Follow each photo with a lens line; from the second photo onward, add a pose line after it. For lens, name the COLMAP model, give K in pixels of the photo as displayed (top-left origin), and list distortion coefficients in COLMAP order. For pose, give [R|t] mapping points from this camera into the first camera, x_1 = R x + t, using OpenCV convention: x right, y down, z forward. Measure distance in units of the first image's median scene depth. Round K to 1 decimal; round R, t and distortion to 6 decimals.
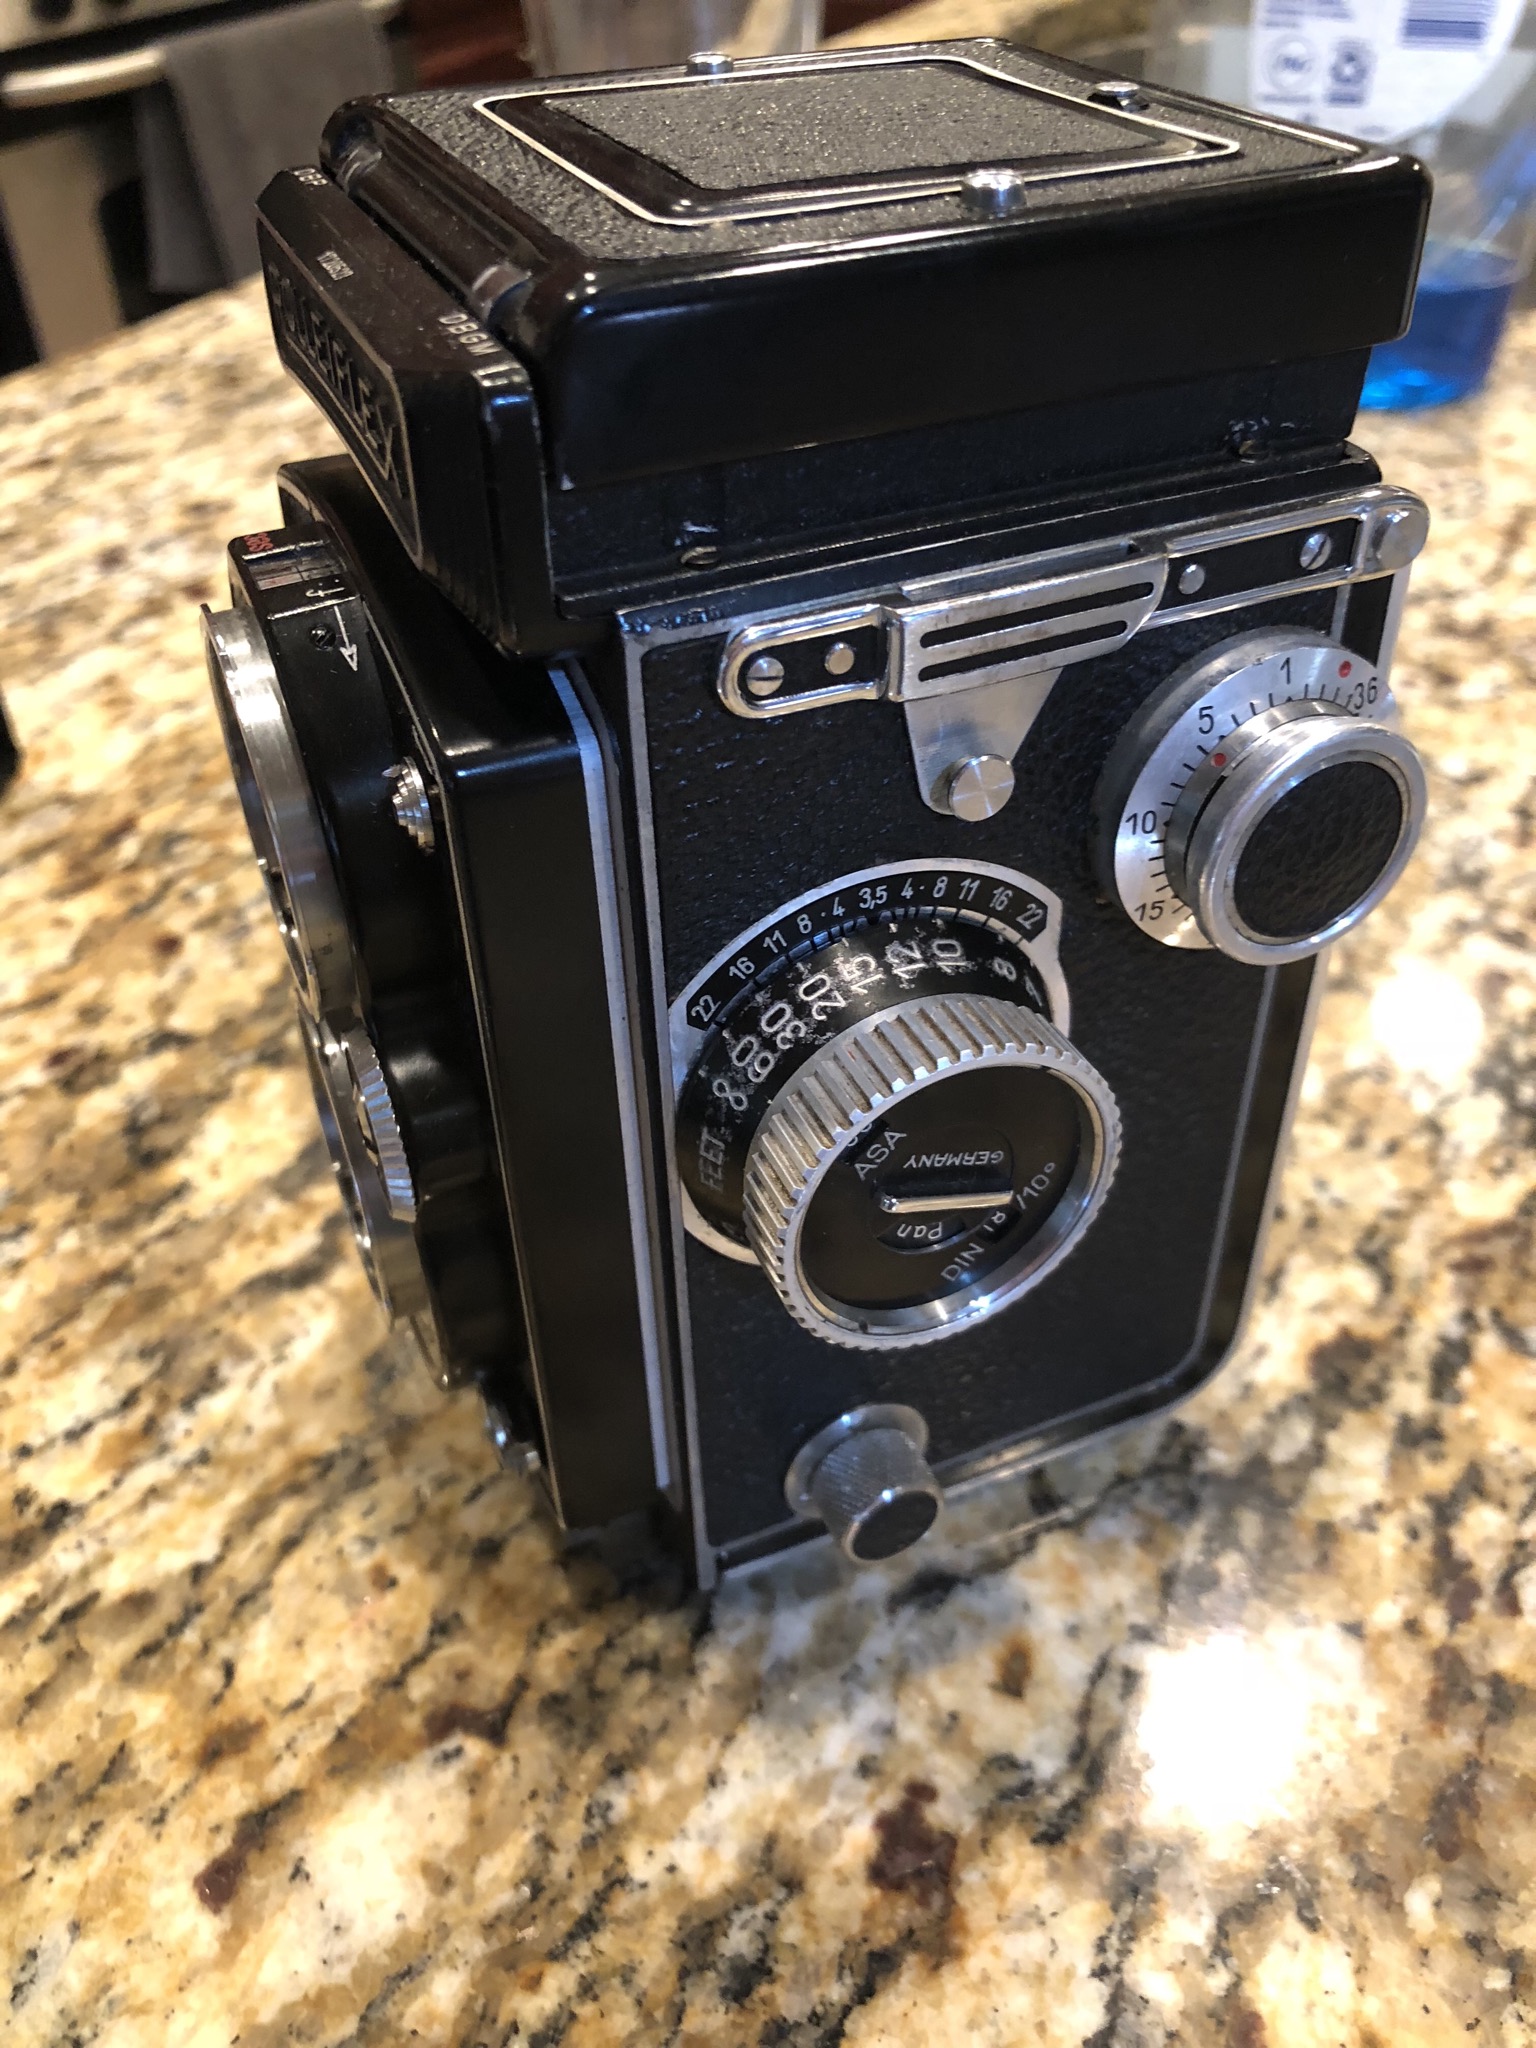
lens RADIAL K [[1774.6, 0, 761.4], [0, 1774.6, 1020.0], [0, 0, 1]] dist [-0.035015, 0.050073]
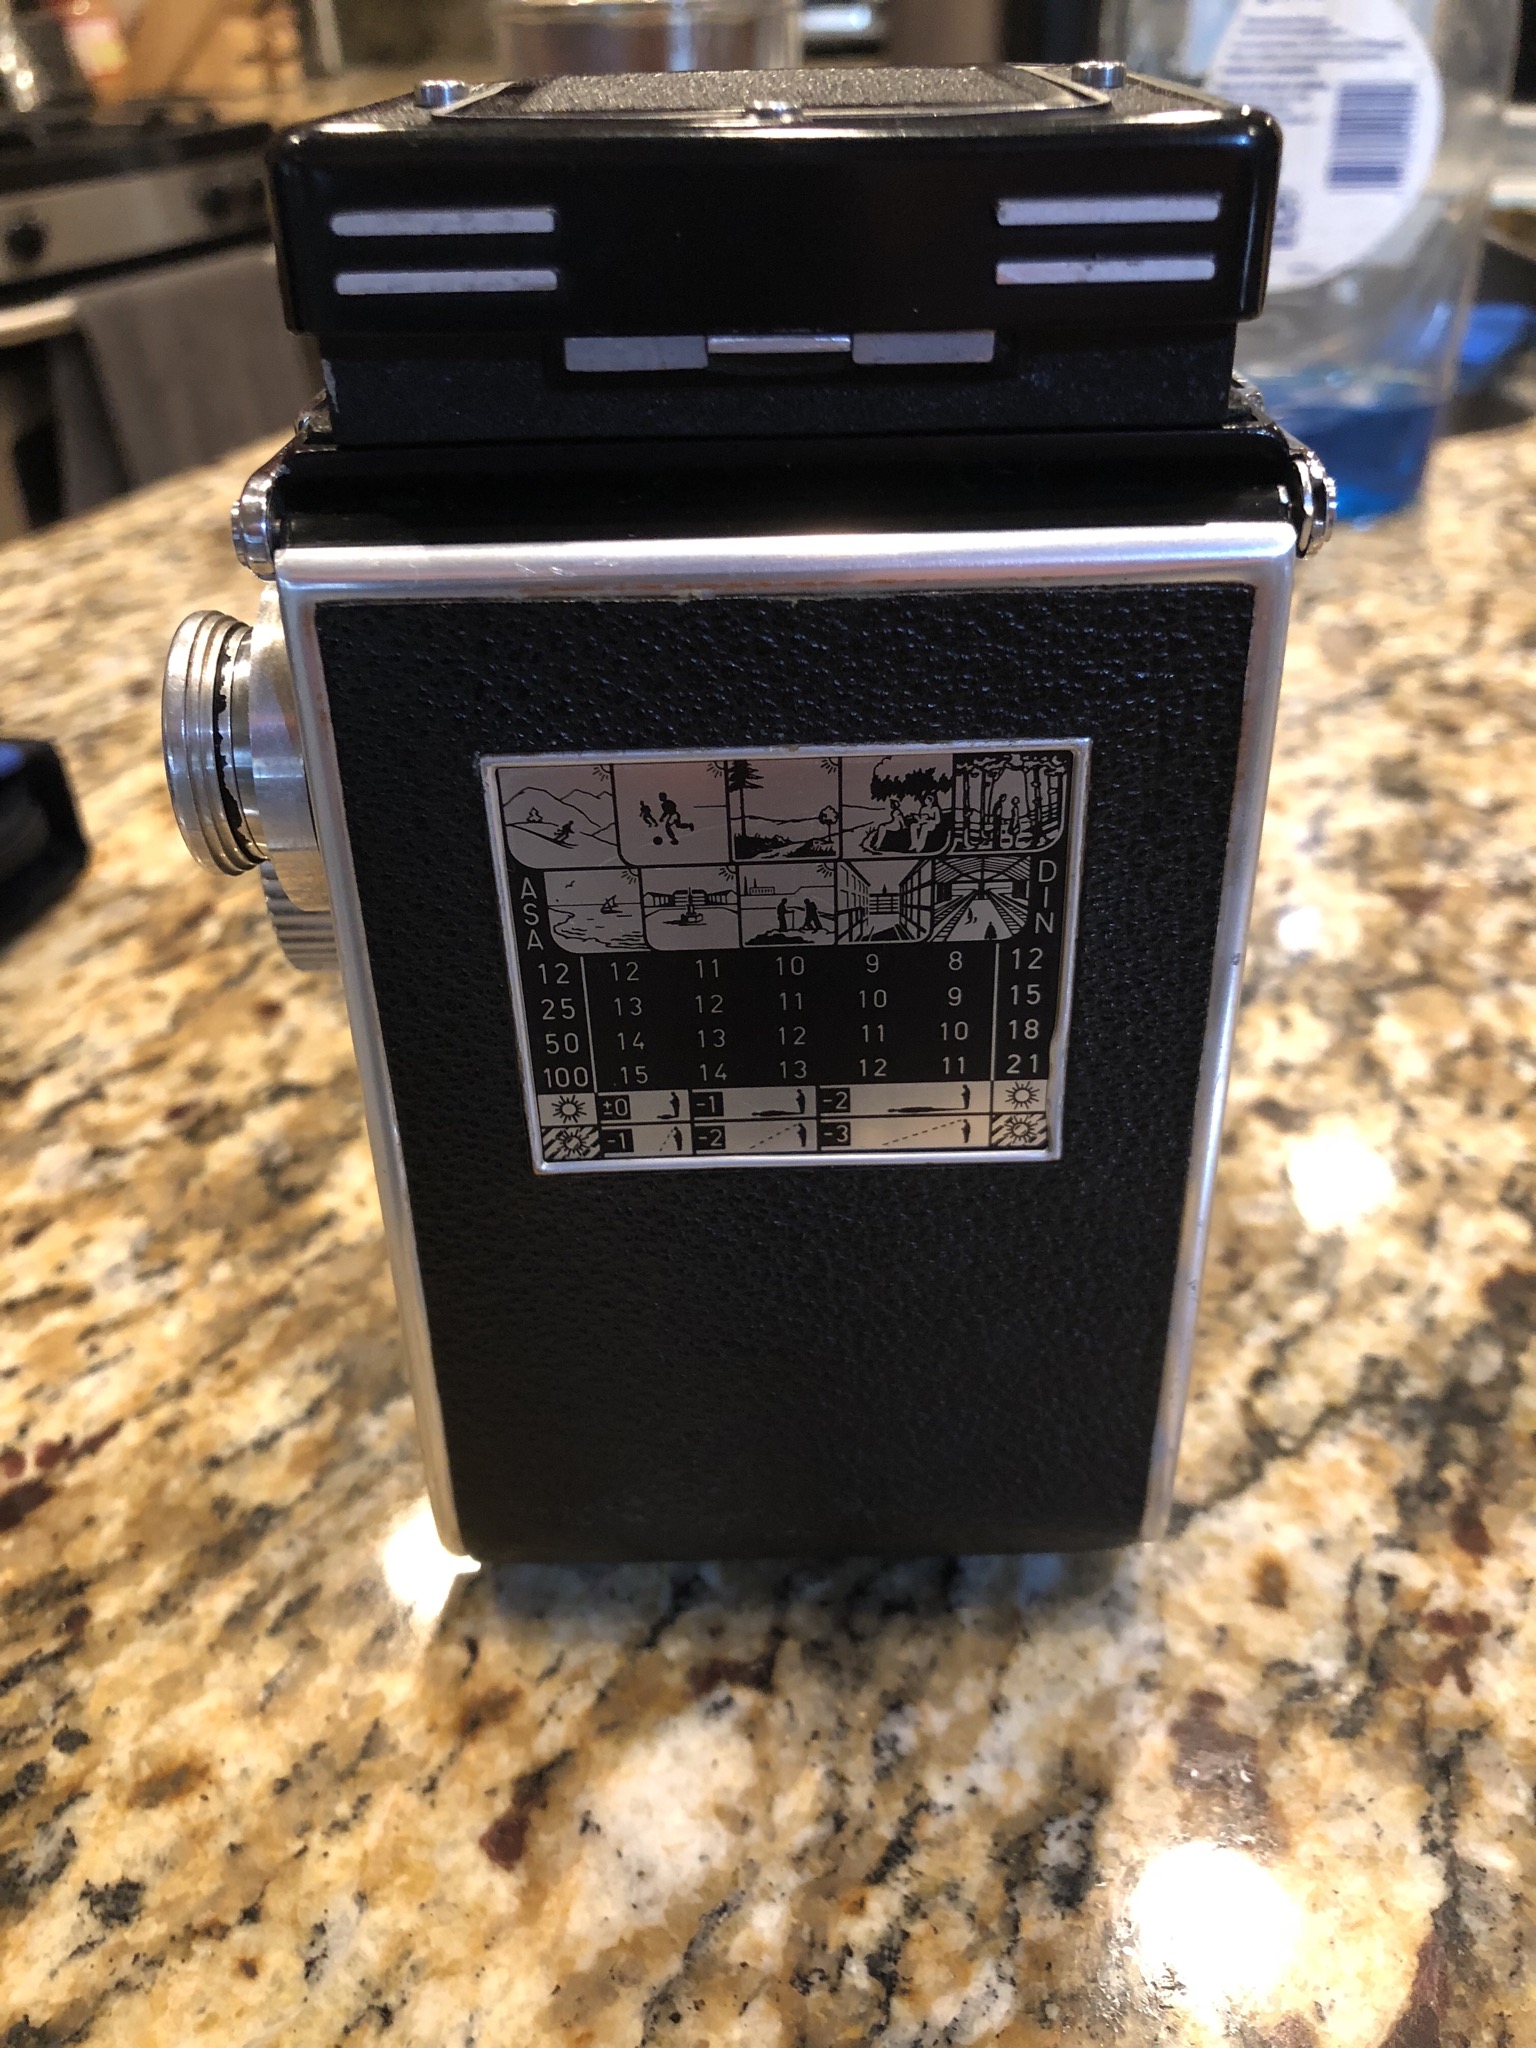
lens RADIAL K [[1774.6, 0, 750.2], [0, 1774.6, 1024.5], [0, 0, 1]] dist [-0.035015, 0.050073]
pose [[0.996841, -0.051551, 0.060423, -0.188287], [0.058576, 0.990930, -0.120938, 0.155272], [-0.053641, 0.124096, 0.990819, -0.007706]]
